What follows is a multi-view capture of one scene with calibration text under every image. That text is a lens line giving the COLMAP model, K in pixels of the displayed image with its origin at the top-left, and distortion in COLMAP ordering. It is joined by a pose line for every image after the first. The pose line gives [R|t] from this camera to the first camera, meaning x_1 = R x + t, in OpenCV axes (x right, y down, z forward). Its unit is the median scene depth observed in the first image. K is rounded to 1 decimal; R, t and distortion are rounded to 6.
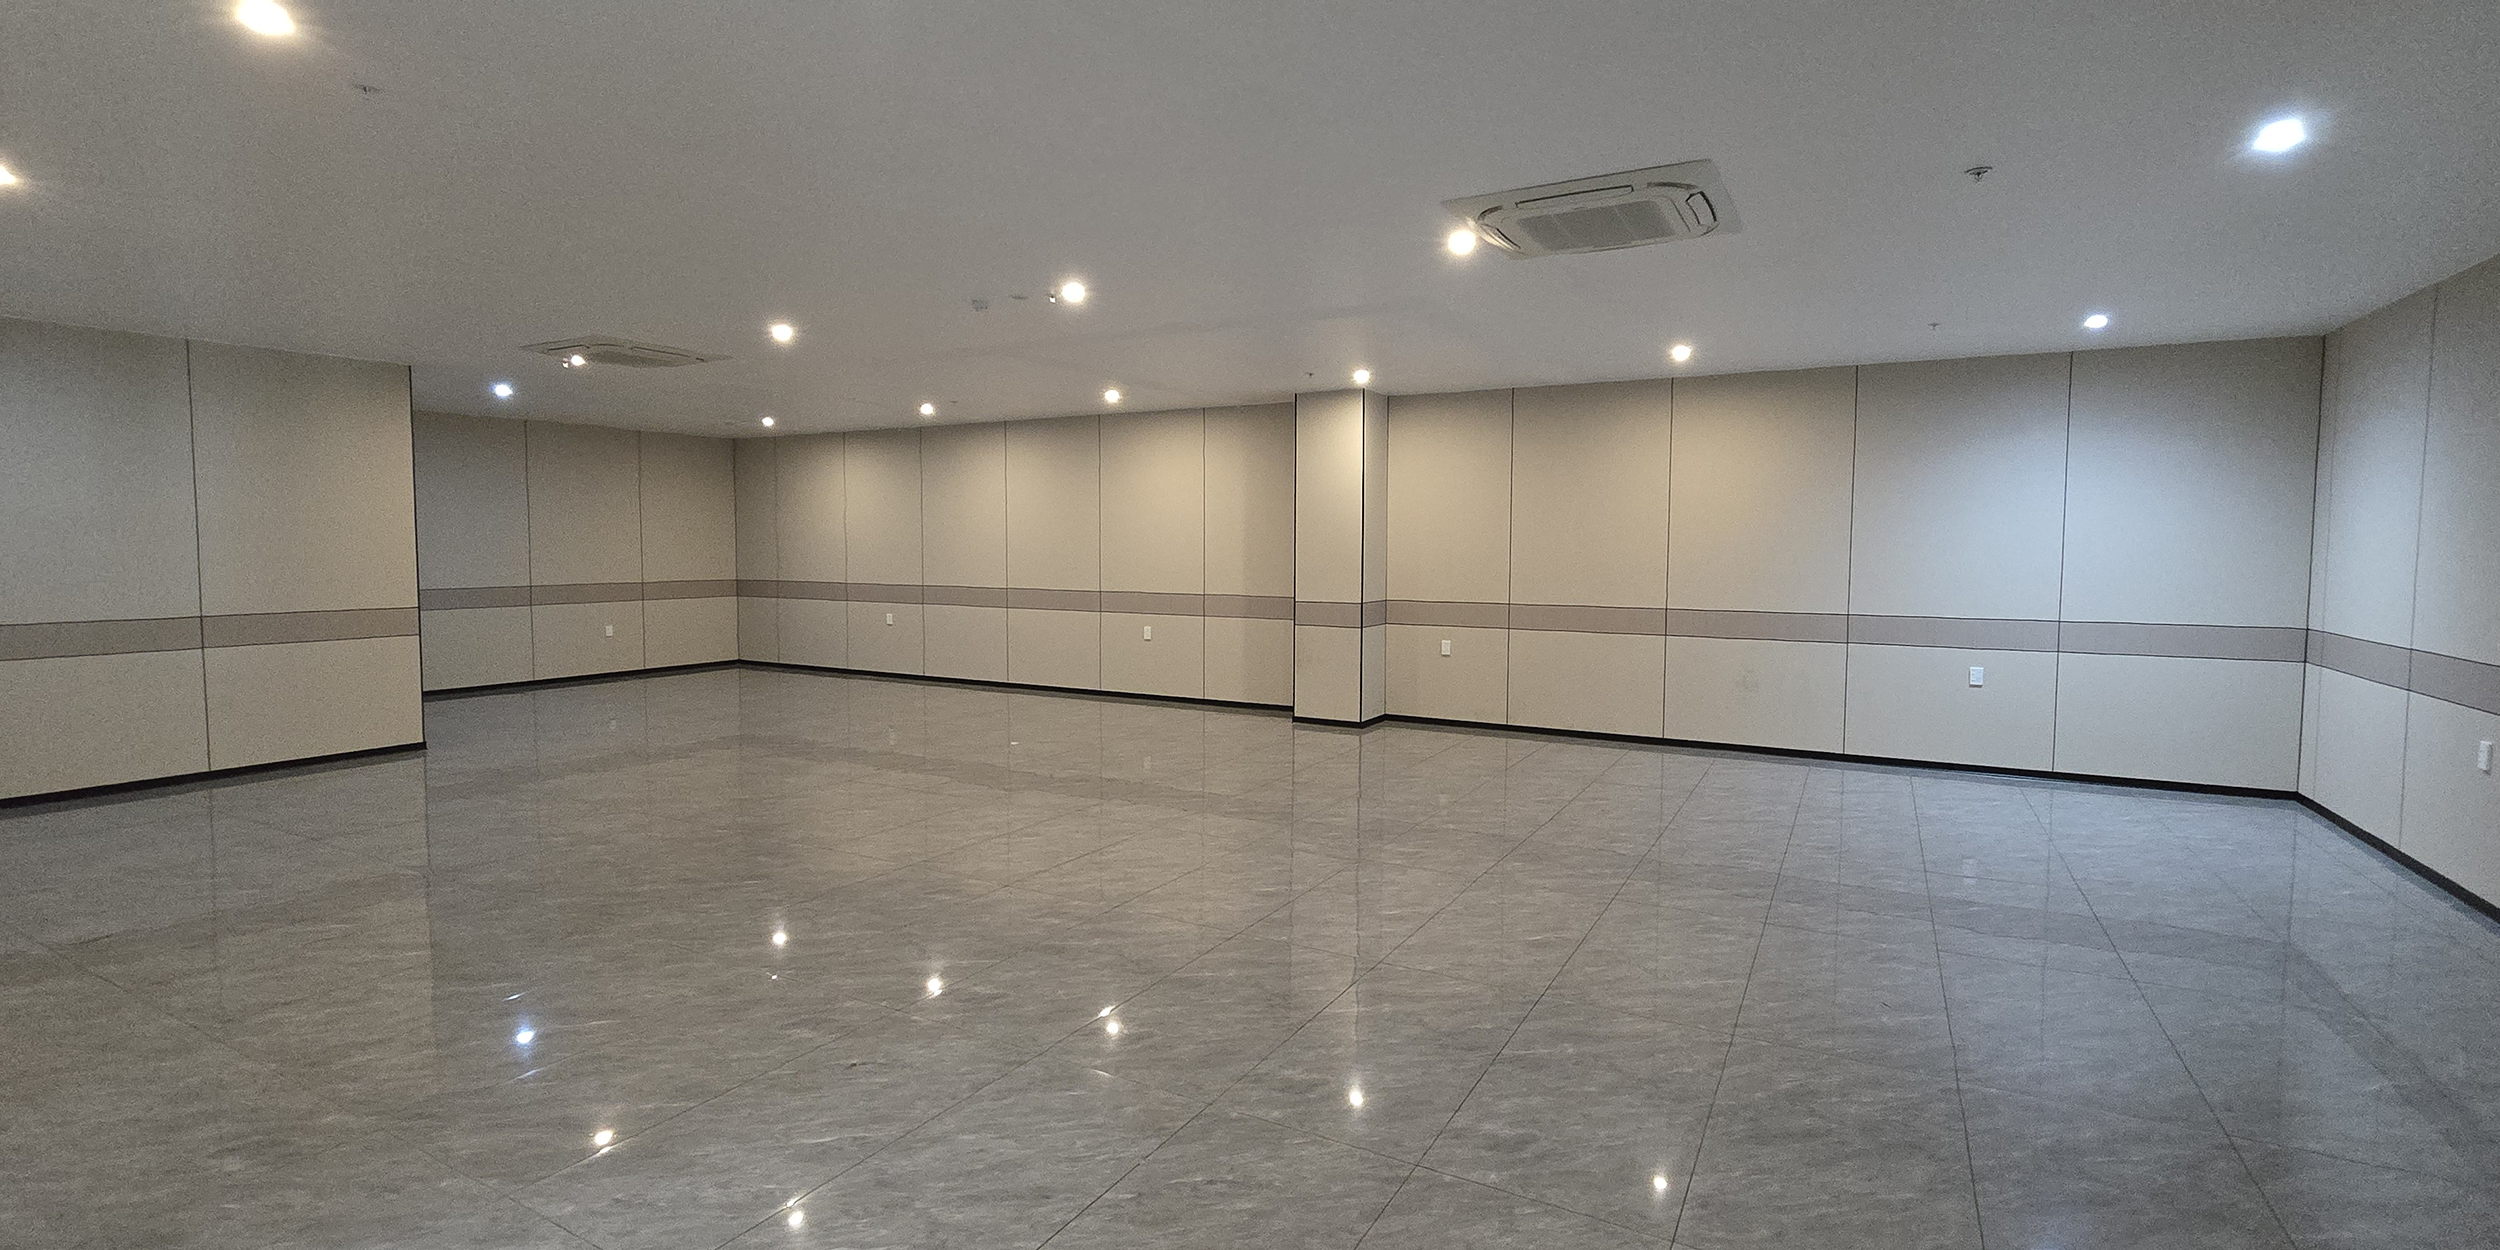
lens RADIAL K [[1109.6, 0, 1249.4], [0, 1109.6, 597.7], [0, 0, 1]] dist [0.002196, -0.000625]
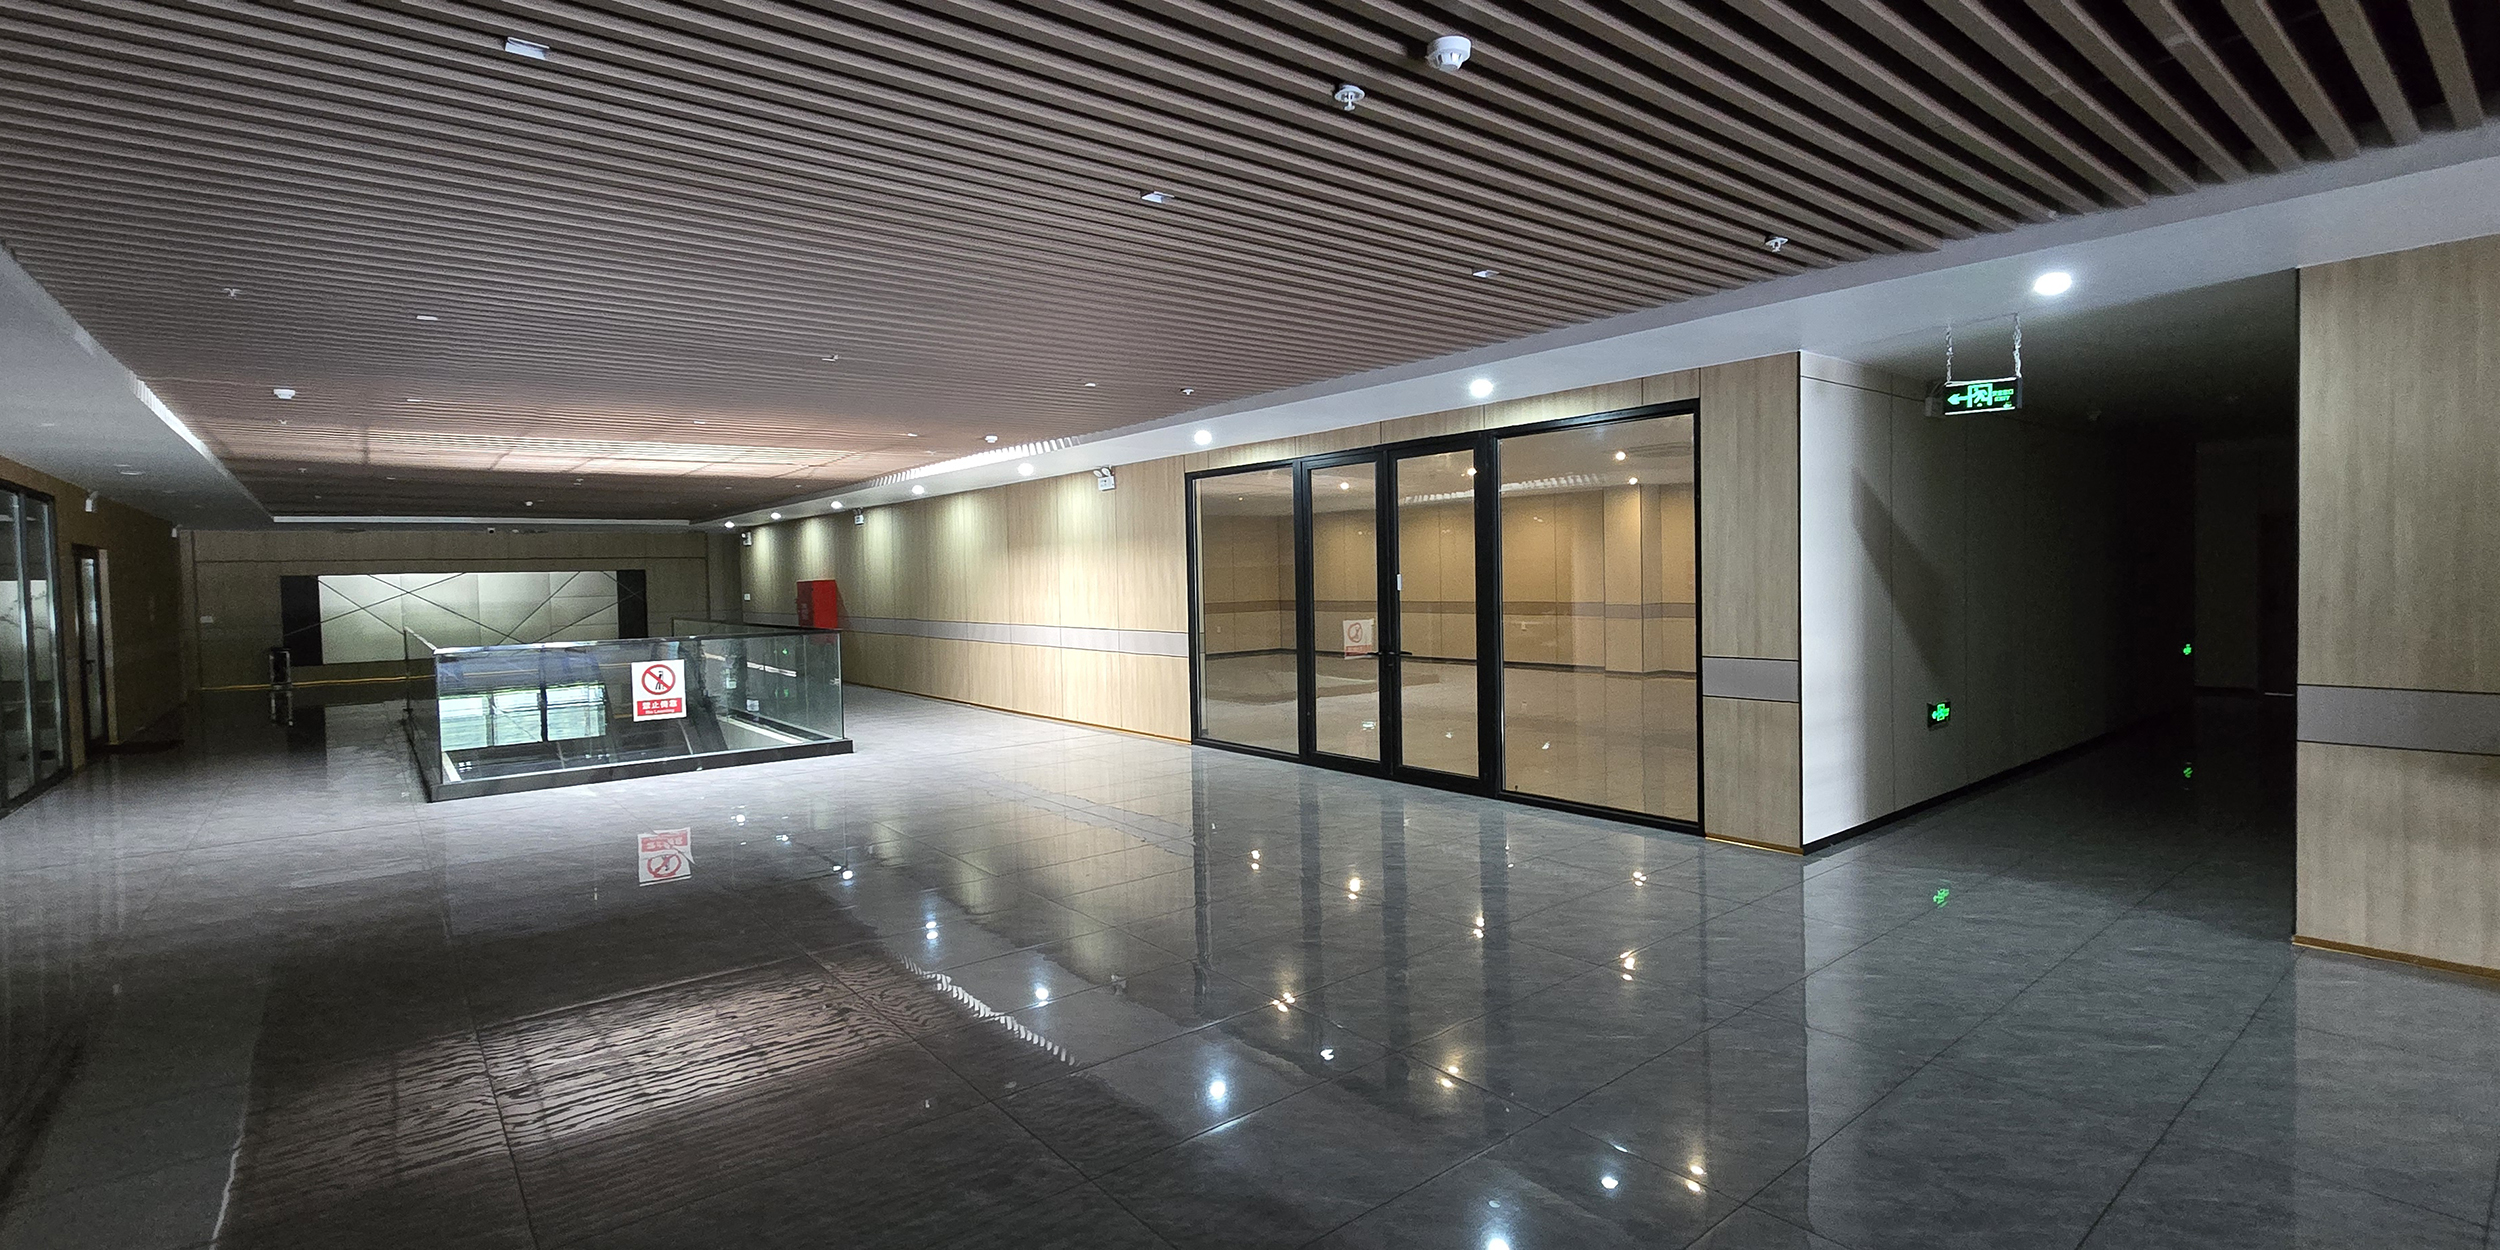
lens RADIAL K [[1109.6, 0, 1249.5], [0, 1109.6, 605.1], [0, 0, 1]] dist [0.002196, -0.000625]
pose [[0.929994, -0.013514, -0.367326, 0.176250], [0.007208, 0.999802, -0.018534, 0.034399], [0.367503, 0.014589, 0.929908, -0.904098]]
